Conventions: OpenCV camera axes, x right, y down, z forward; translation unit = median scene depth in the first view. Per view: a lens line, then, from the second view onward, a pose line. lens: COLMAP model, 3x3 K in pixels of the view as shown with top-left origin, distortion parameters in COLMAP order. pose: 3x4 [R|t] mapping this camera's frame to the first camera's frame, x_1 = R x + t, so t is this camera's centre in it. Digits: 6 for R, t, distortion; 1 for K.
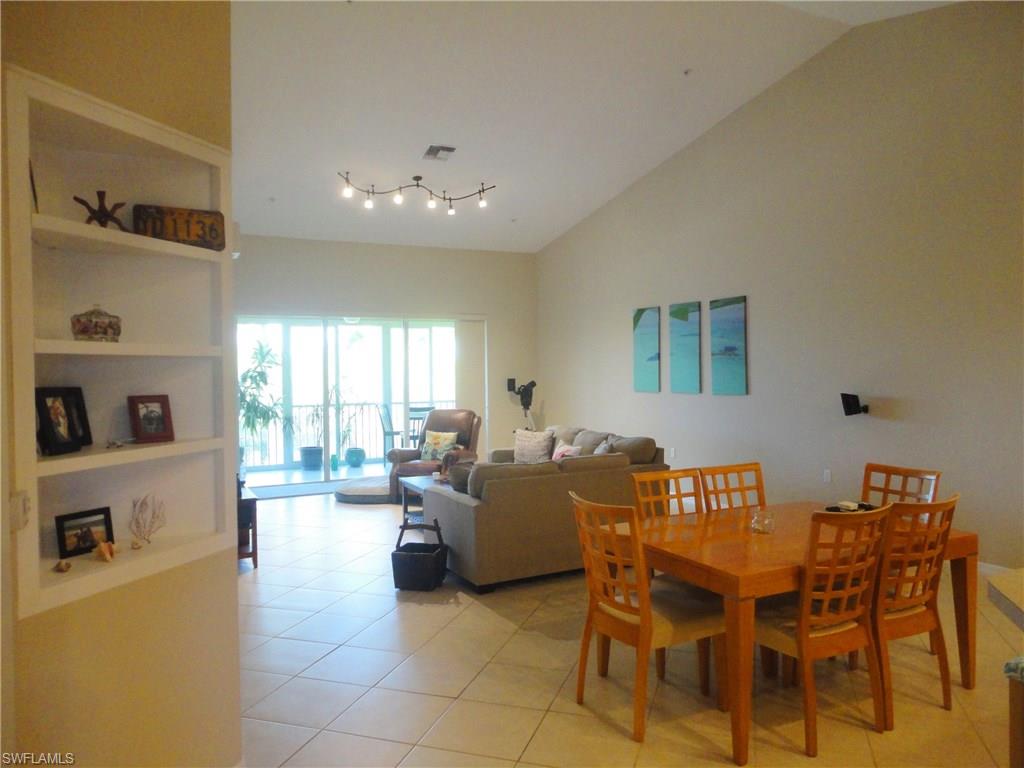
lens RADIAL K [[738.6, 0, 504.1], [0, 738.6, 379.7], [0, 0, 1]] dist [-0.013696, 0.000212]
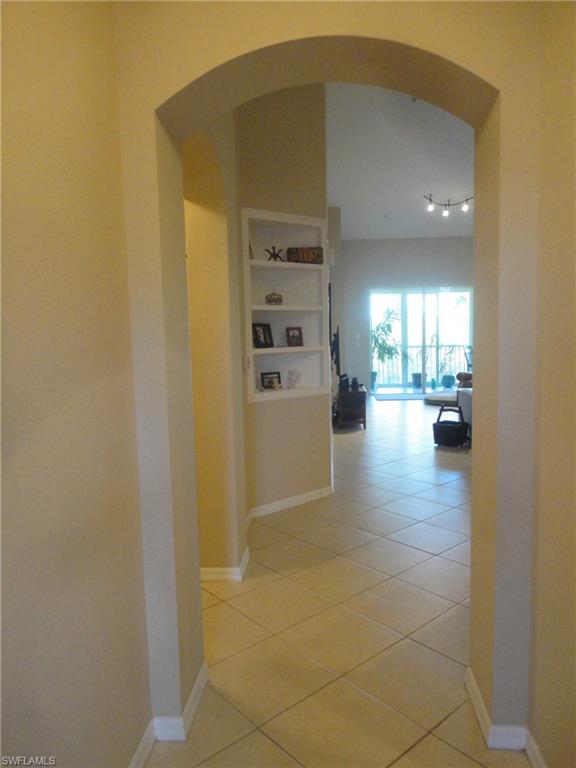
lens RADIAL K [[554.0, 0, 290.0], [0, 554.0, 382.6], [0, 0, 1]] dist [-0.013696, 0.000212]
pose [[0.858726, 0.038791, -0.510964, 0.432584], [0.005853, 0.996323, 0.085476, 0.045425], [0.512401, -0.076391, 0.855342, -0.565064]]
